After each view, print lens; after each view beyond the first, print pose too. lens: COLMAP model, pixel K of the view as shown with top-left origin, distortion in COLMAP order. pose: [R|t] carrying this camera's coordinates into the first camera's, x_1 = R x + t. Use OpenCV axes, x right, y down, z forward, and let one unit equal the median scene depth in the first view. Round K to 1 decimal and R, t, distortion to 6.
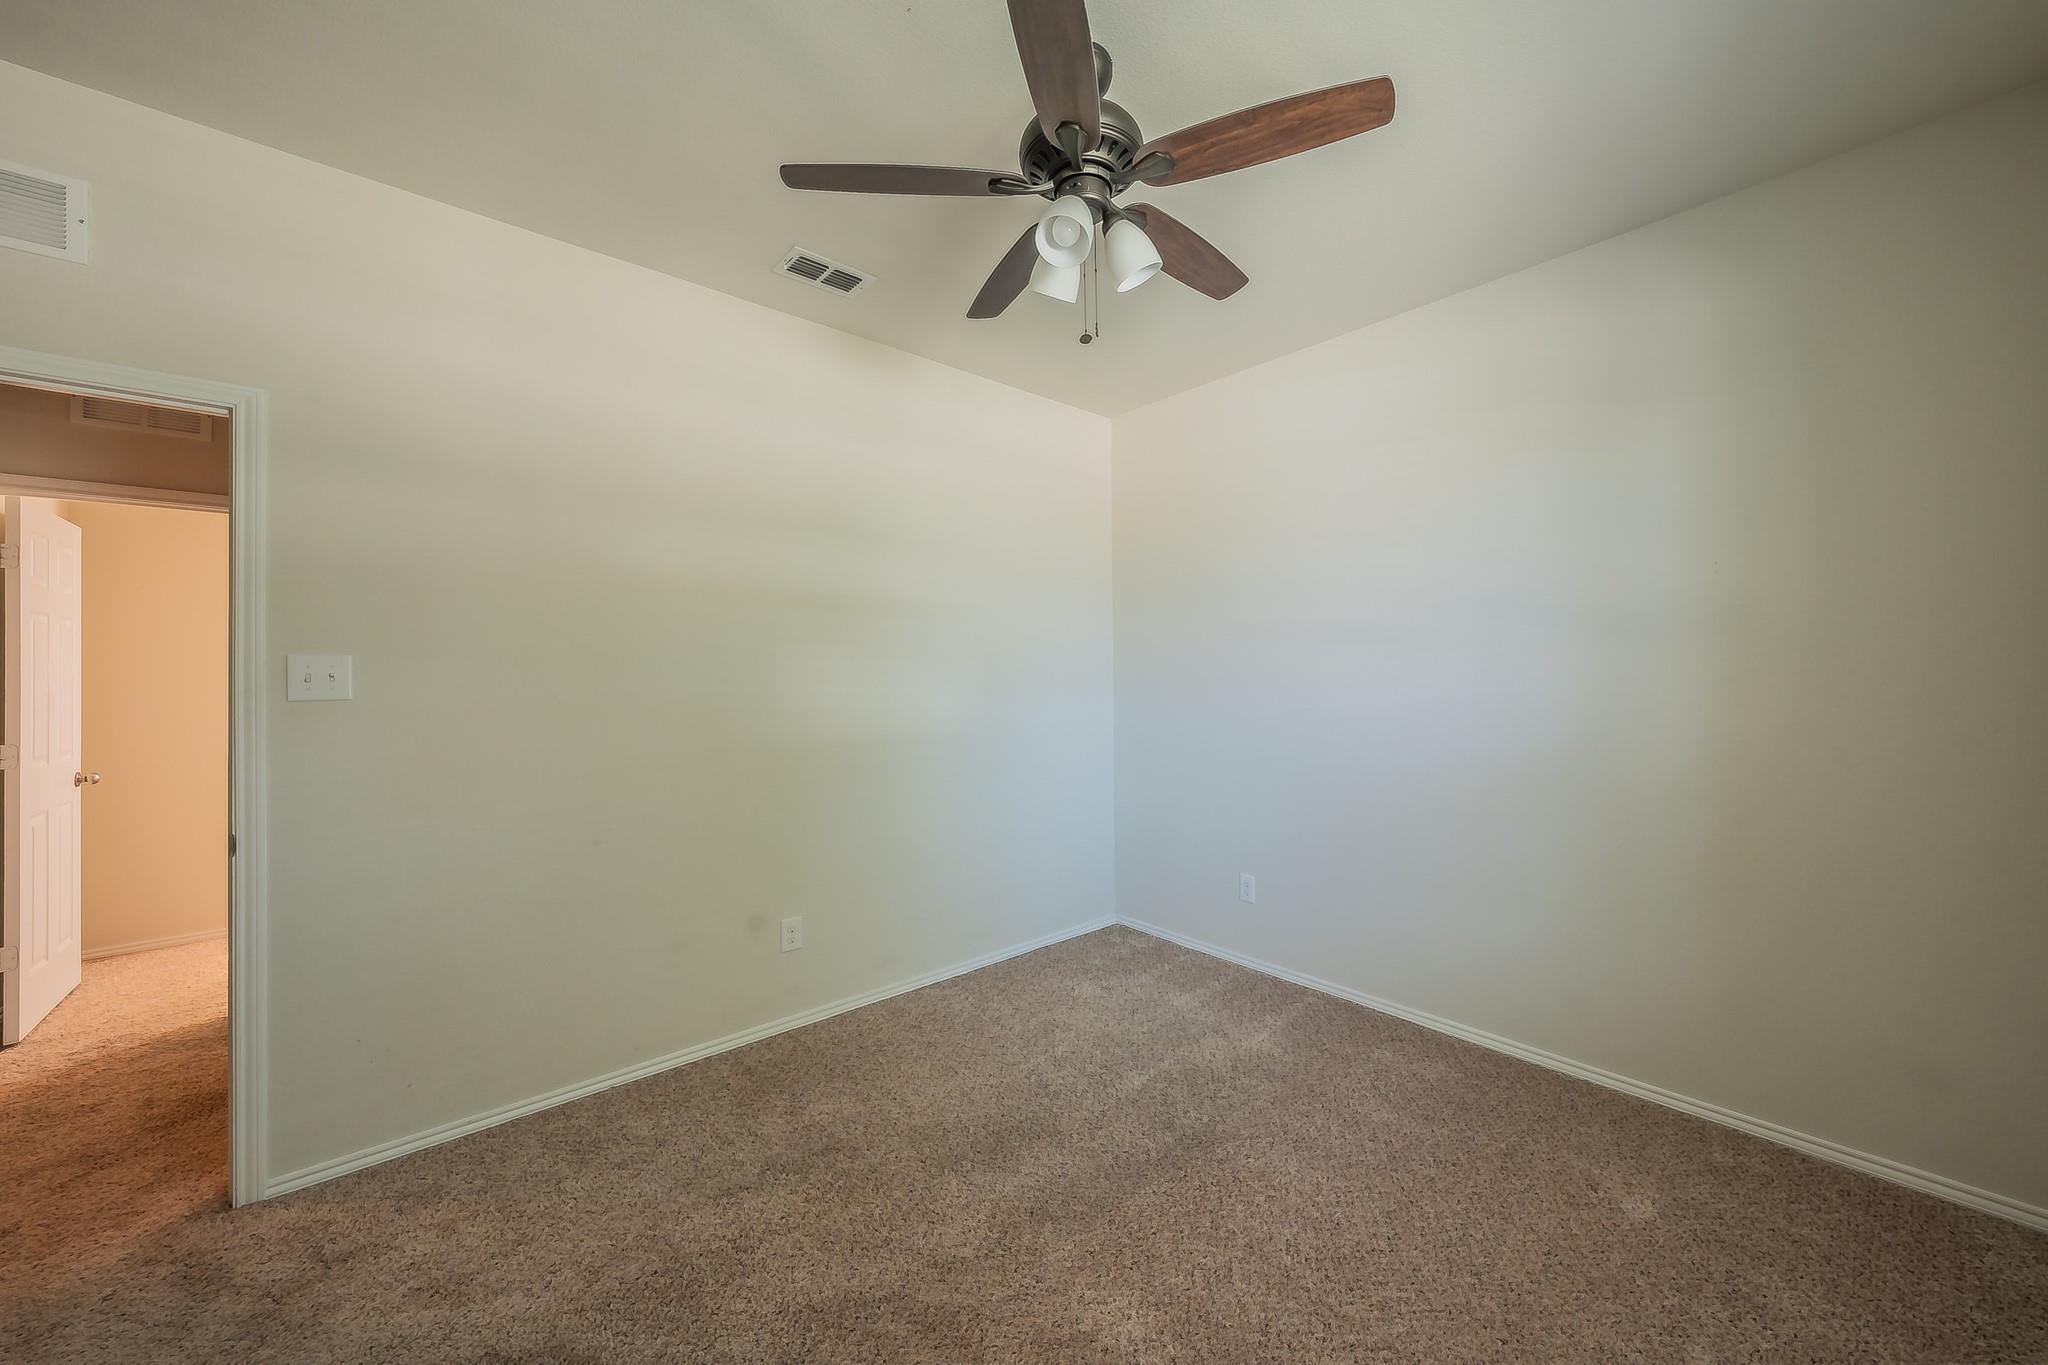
lens RADIAL K [[733.7, 0, 1025.1], [0, 733.7, 670.0], [0, 0, 1]] dist [-0.000803, 0.000004]
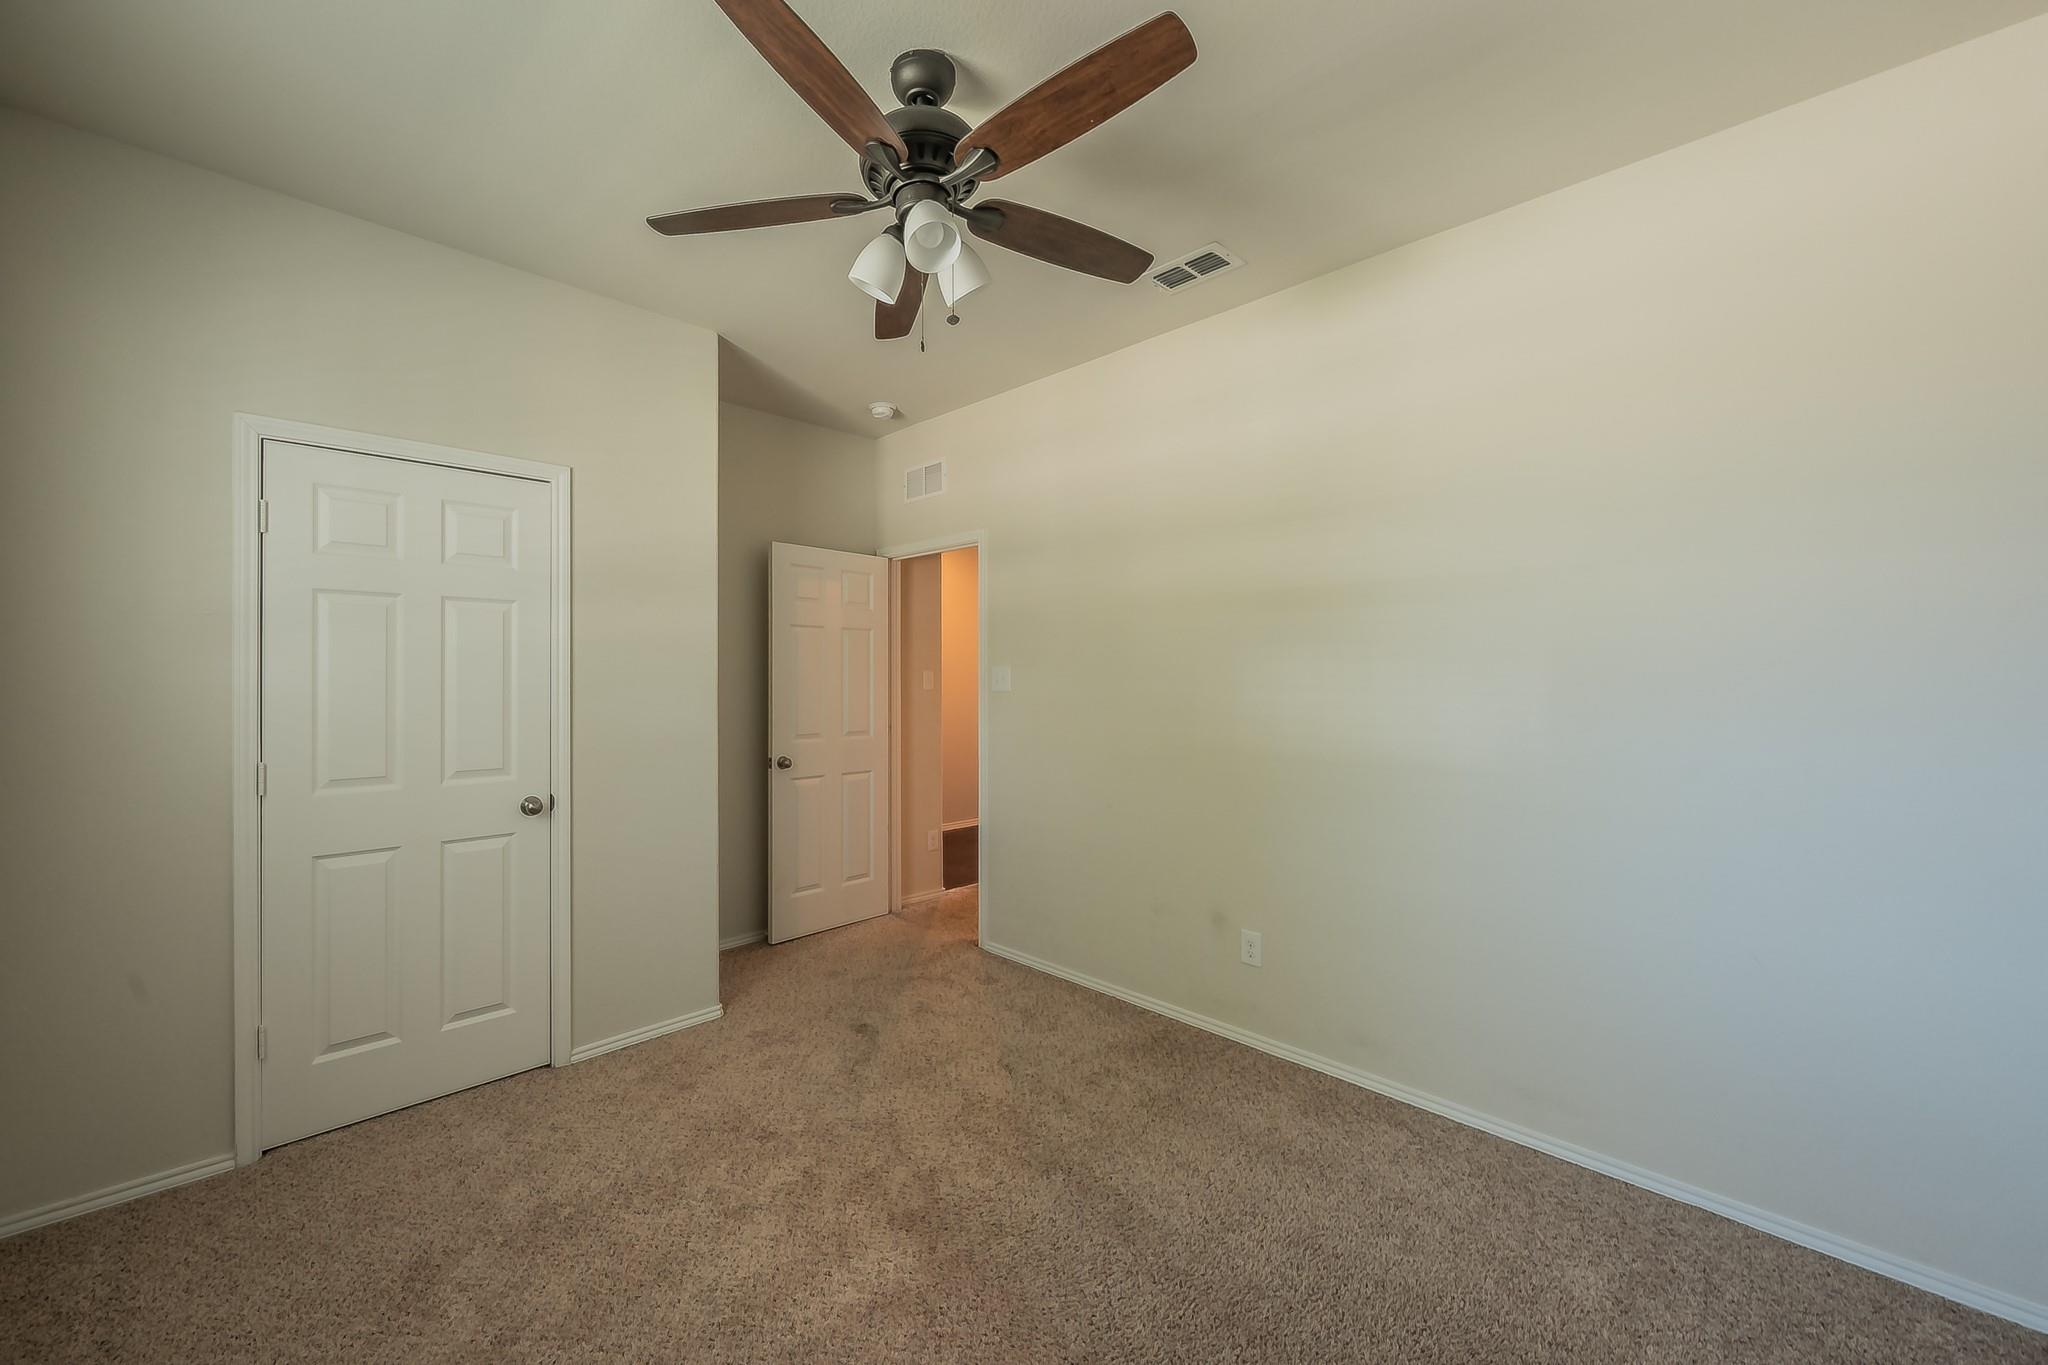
lens RADIAL K [[812.7, 0, 1035.3], [0, 812.7, 681.4], [0, 0, 1]] dist [0.001188, -0.000037]
pose [[0.080425, 0.009227, -0.996718, 1.002728], [0.007078, 0.999927, 0.009828, -0.003746], [0.996736, -0.007845, 0.080354, 0.883319]]
